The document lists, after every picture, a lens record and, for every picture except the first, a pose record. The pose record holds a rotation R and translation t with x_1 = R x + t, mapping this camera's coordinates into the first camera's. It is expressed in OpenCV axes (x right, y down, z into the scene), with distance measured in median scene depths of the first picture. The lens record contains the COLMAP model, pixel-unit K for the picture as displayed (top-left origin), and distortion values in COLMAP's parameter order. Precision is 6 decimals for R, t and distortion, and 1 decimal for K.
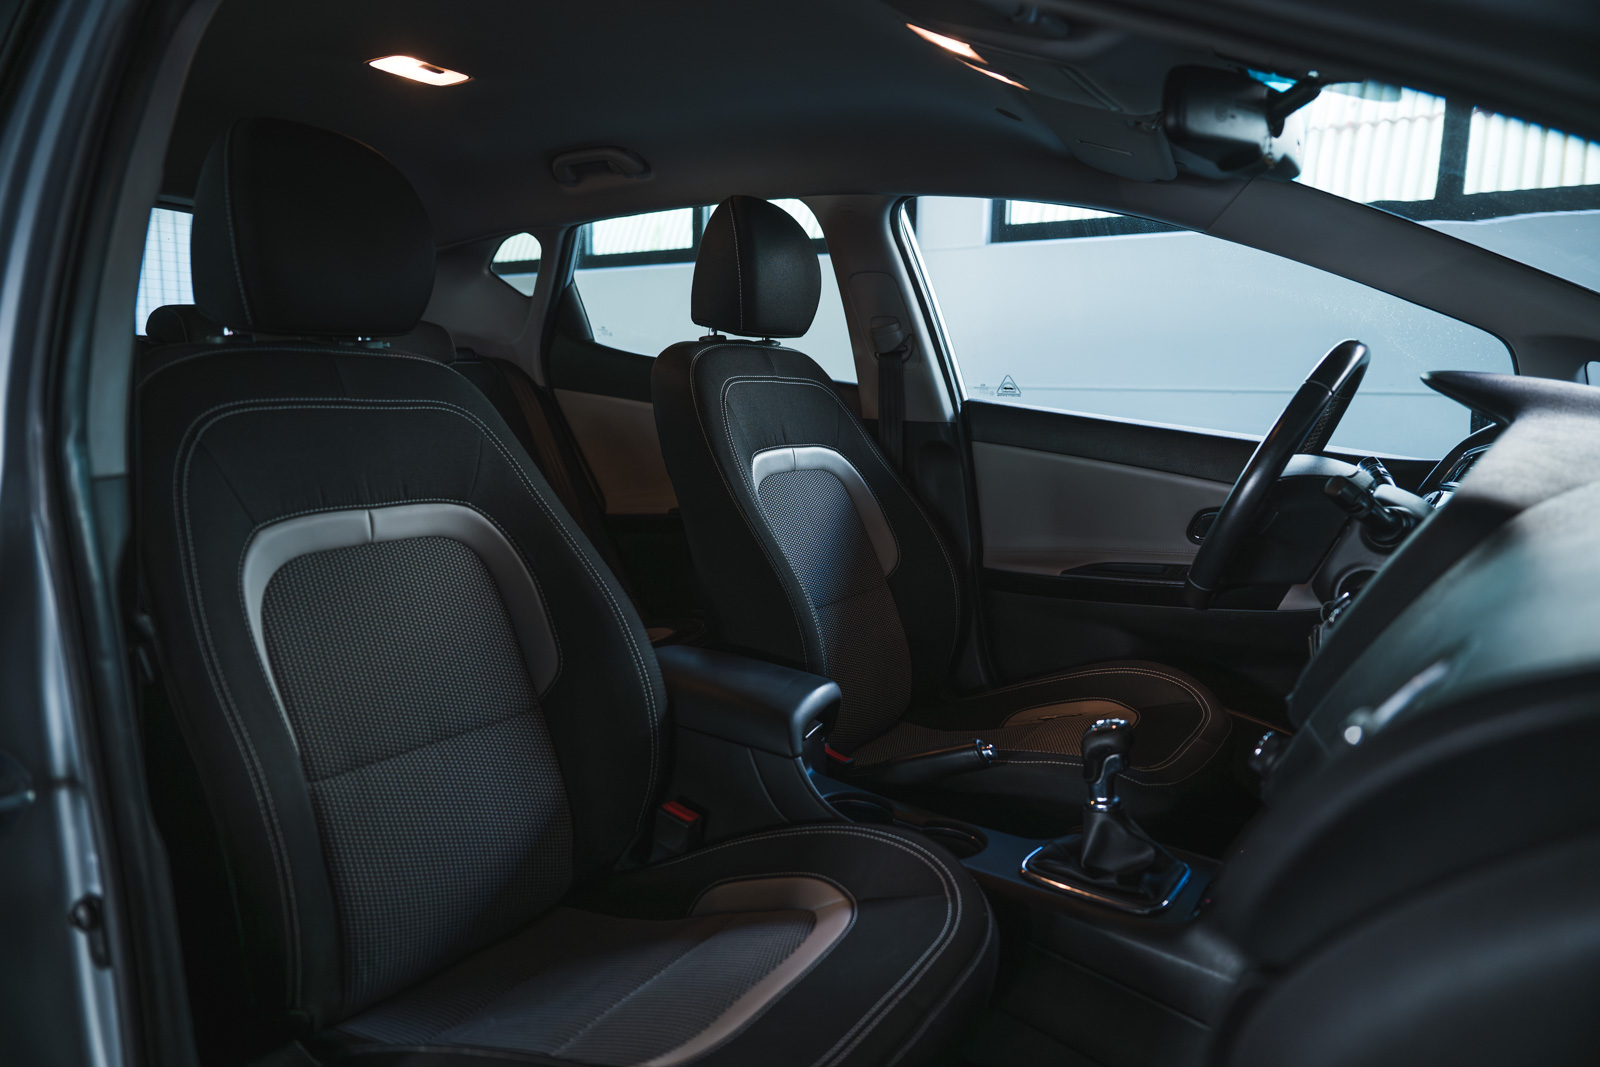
lens RADIAL K [[1066.7, 0, 797.6], [0, 1066.7, 535.3], [0, 0, 1]] dist [-0.006314, 0.003325]
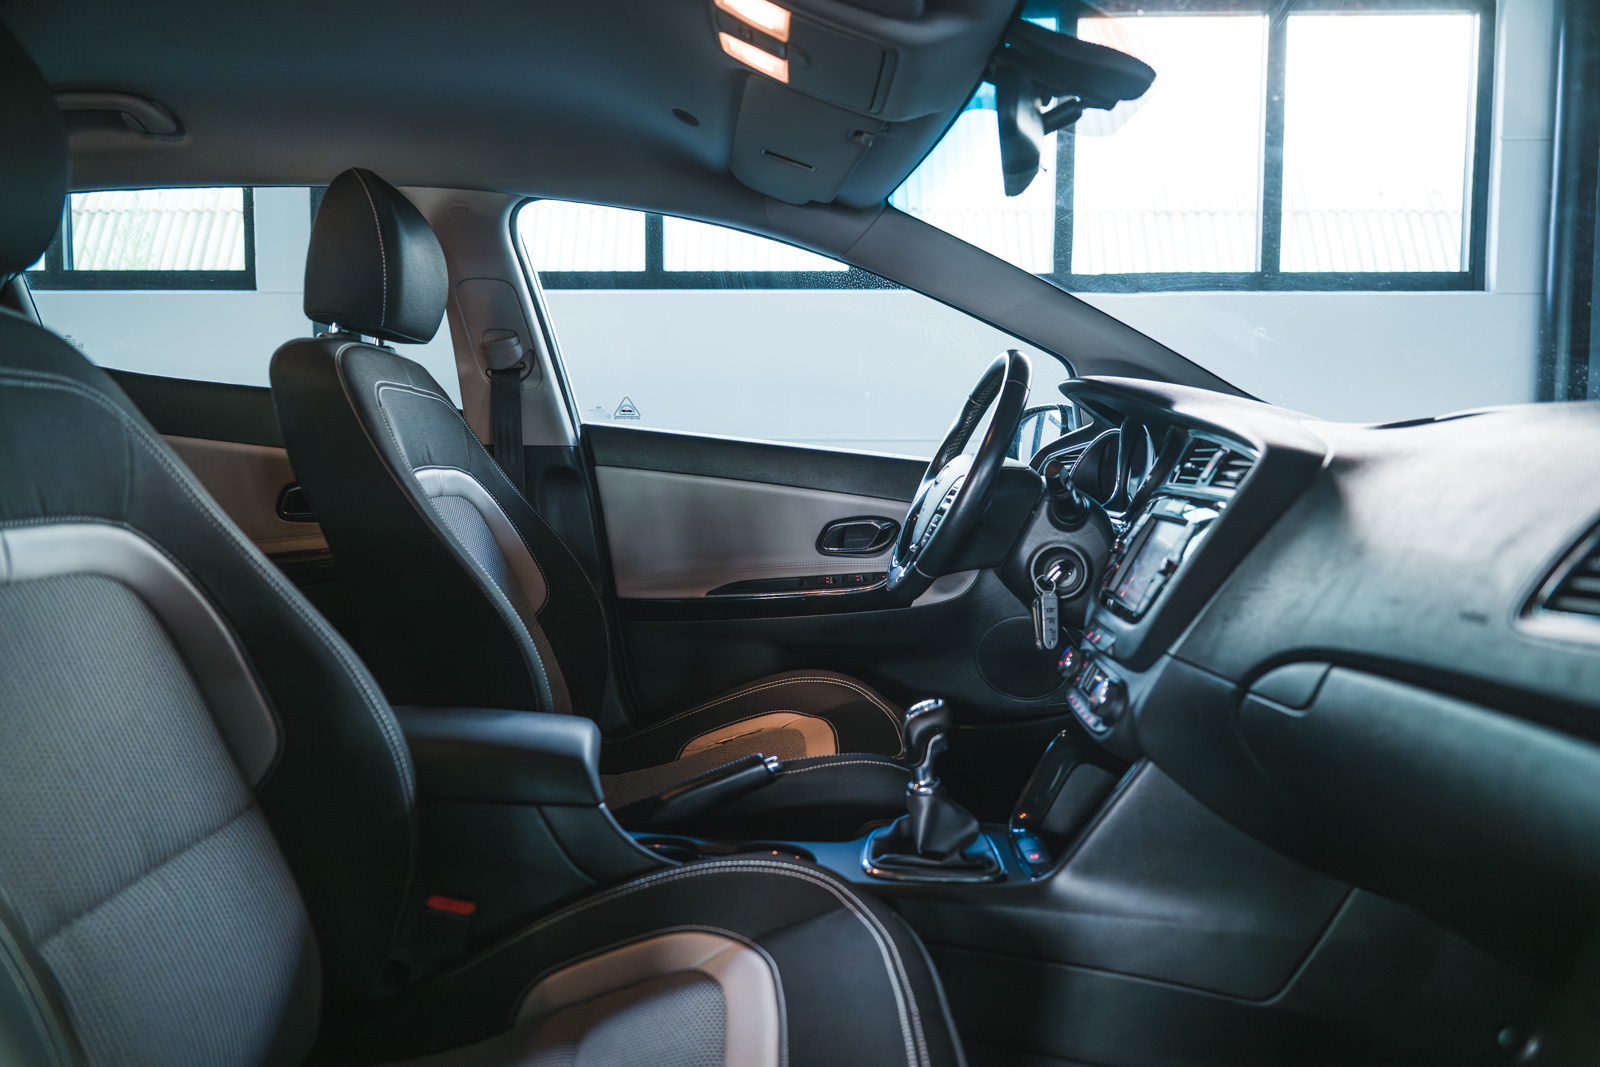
lens RADIAL K [[1066.7, 0, 799.6], [0, 1066.7, 533.2], [0, 0, 1]] dist [-0.006314, 0.003325]
pose [[0.835804, -0.049133, 0.546826, -0.211532], [0.087294, 0.995210, -0.044003, 0.029131], [-0.542044, 0.084513, 0.836089, 0.122130]]
